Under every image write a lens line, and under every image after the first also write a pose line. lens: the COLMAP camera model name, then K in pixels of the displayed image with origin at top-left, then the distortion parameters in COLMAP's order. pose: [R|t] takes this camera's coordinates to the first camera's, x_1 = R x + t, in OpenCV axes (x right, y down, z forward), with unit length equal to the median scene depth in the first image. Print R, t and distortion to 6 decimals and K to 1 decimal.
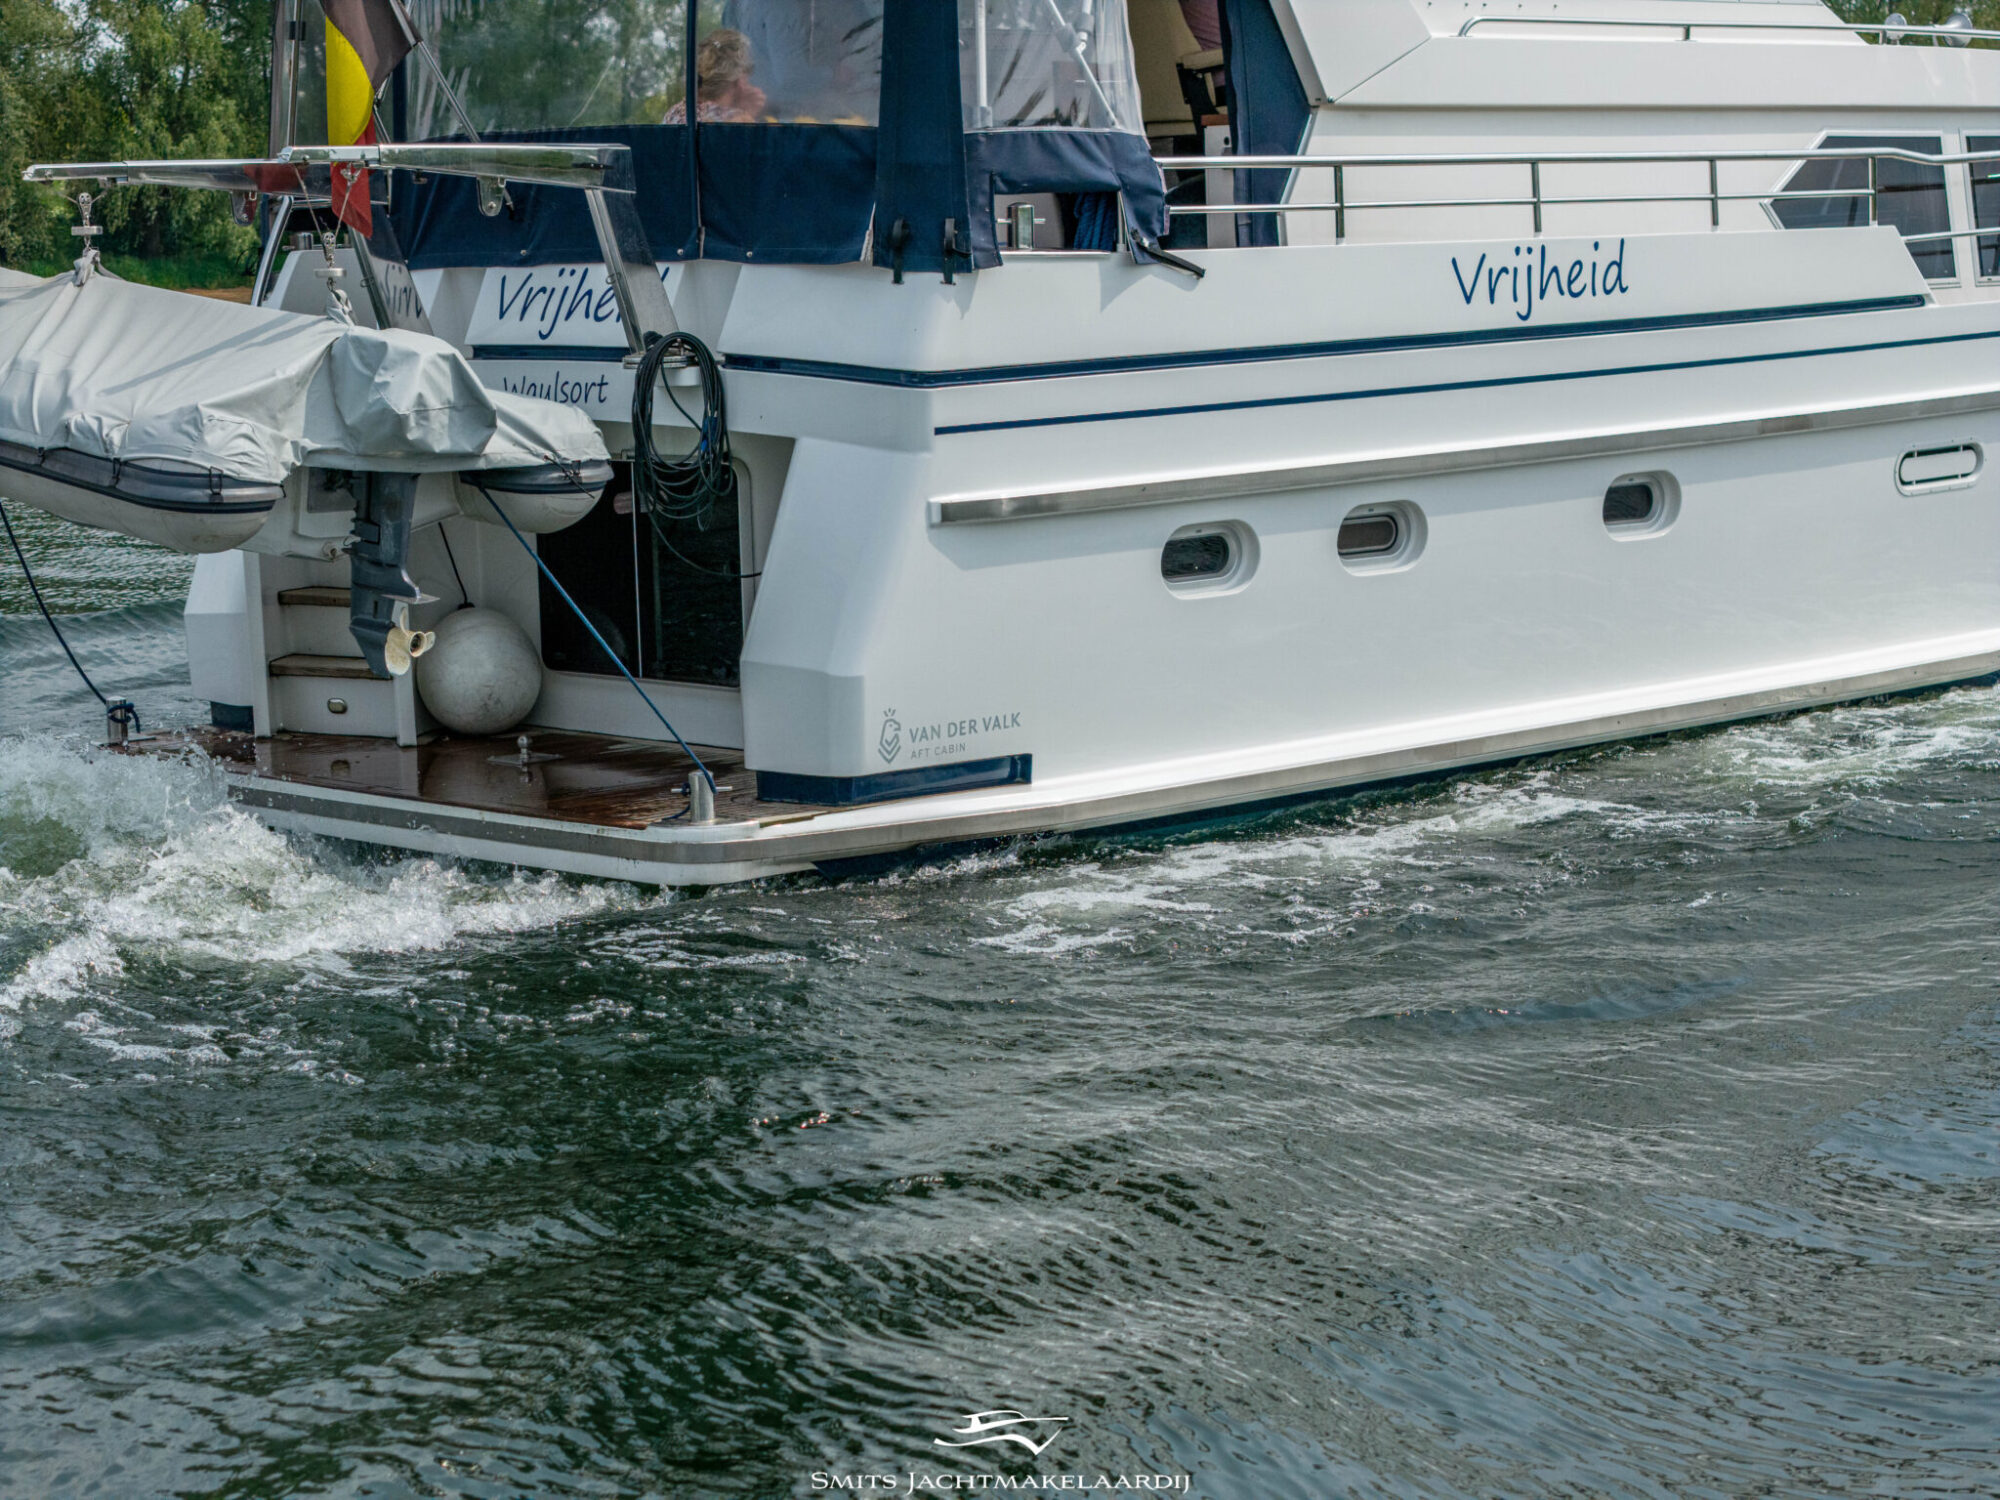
lens RADIAL K [[3968.5, 0, 1000.0], [0, 3968.5, 750.0], [0, 0, 1]] dist [-0.218338, 1.224265]
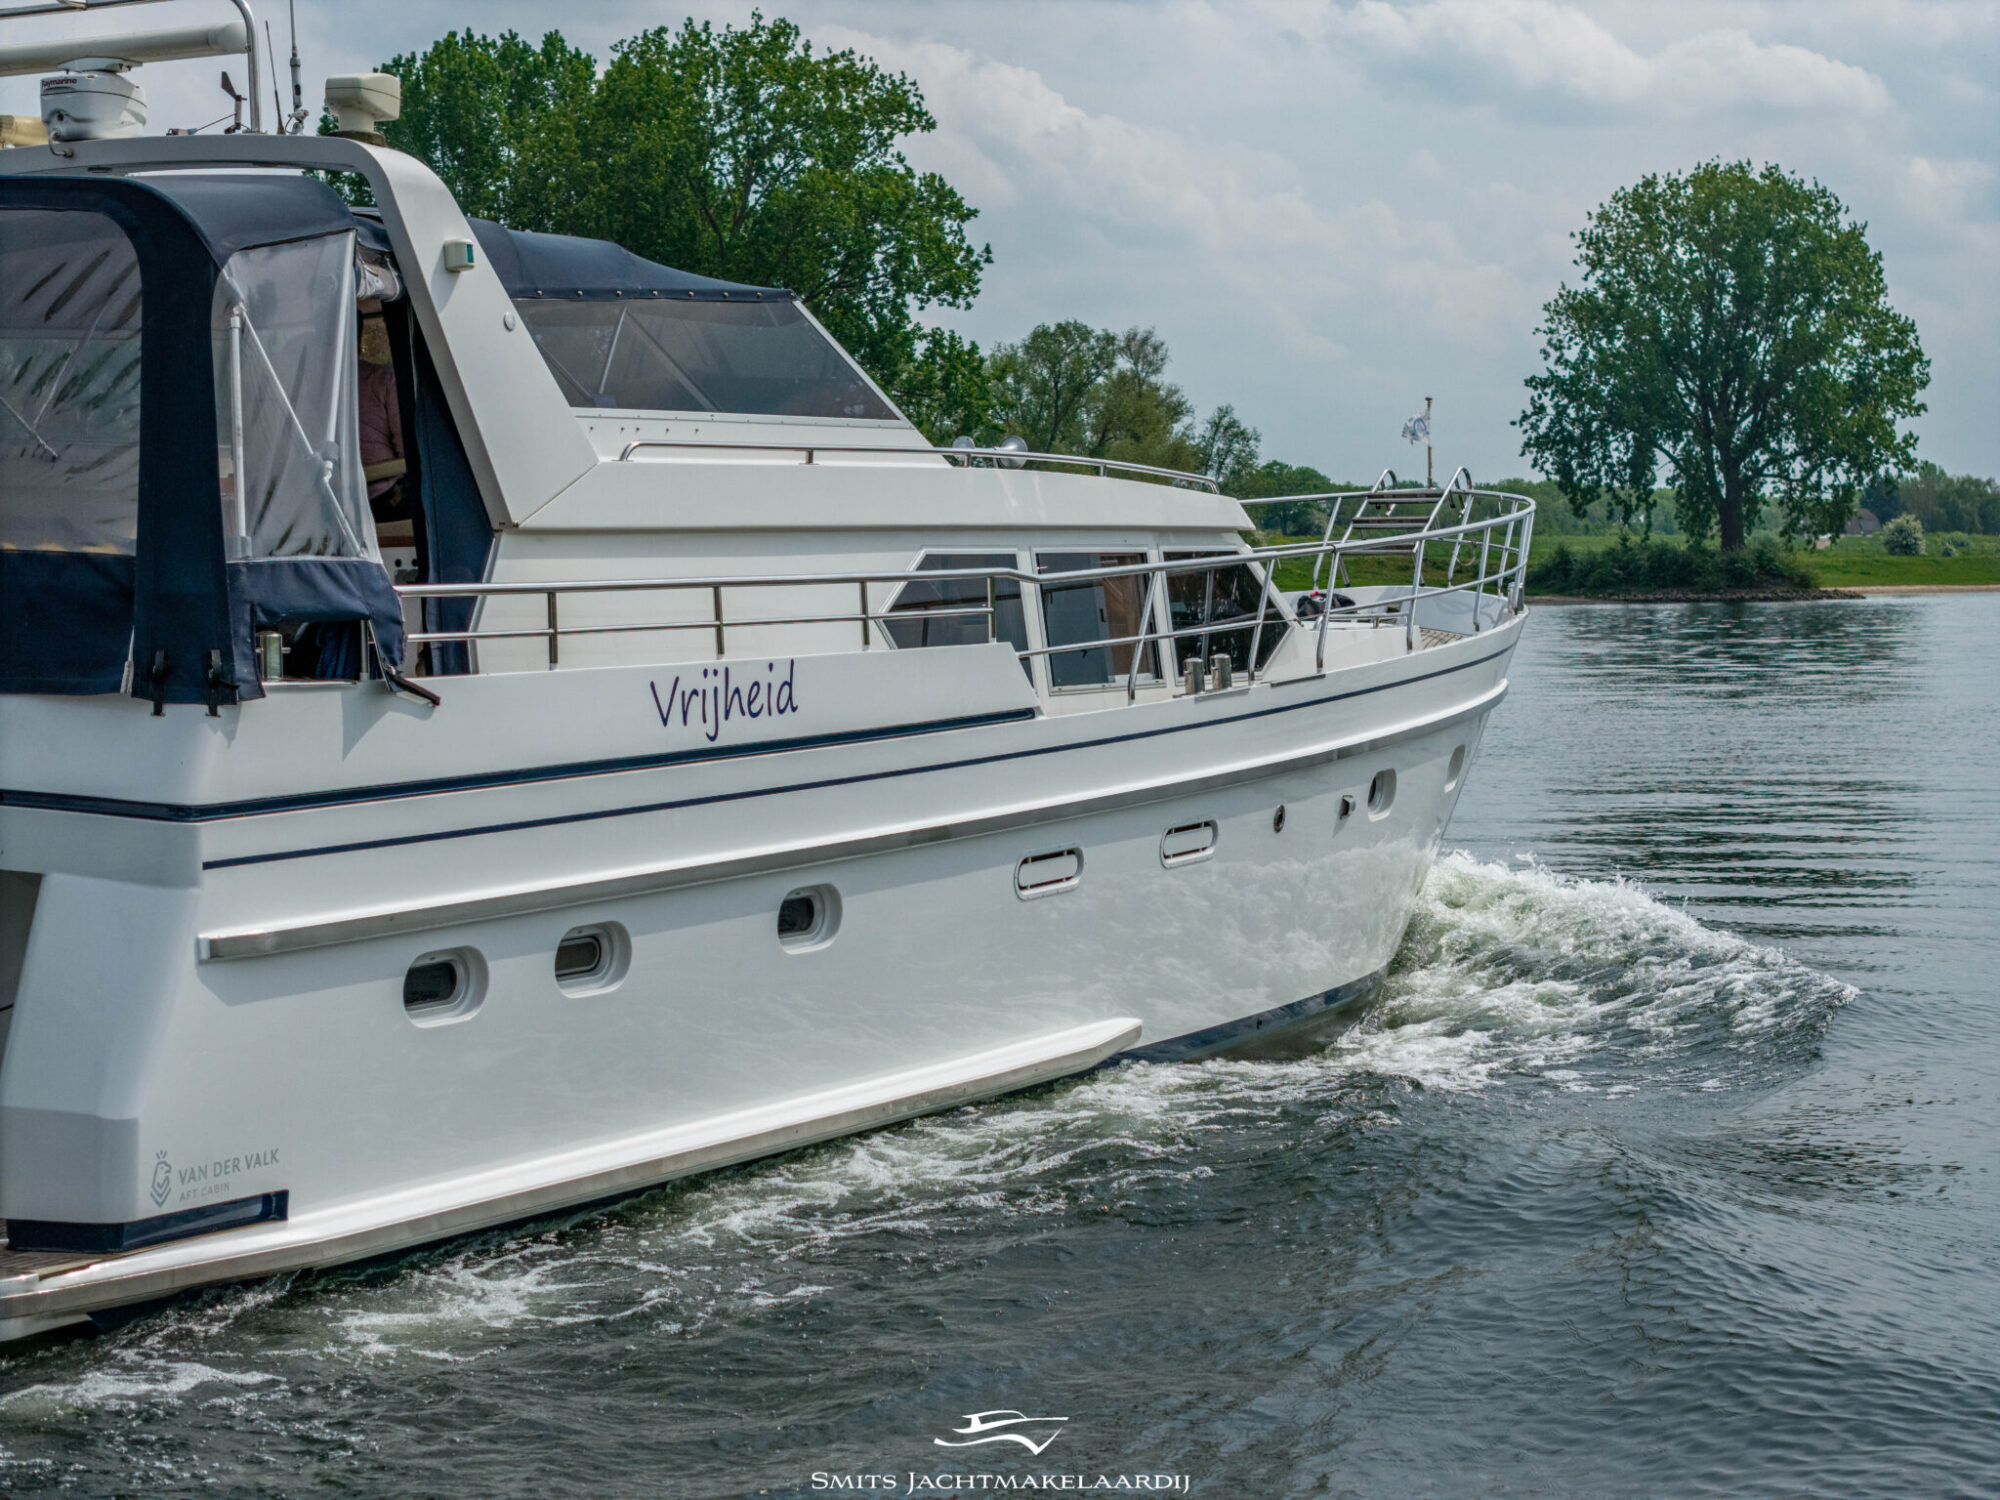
lens RADIAL K [[3968.5, 0, 1000.0], [0, 3968.5, 750.0], [0, 0, 1]] dist [-0.218338, 1.224265]
pose [[0.948089, -0.007267, 0.317922, -0.132980], [0.037157, 0.995423, -0.088053, -0.014932], [-0.315827, 0.095295, 0.944019, 0.012025]]
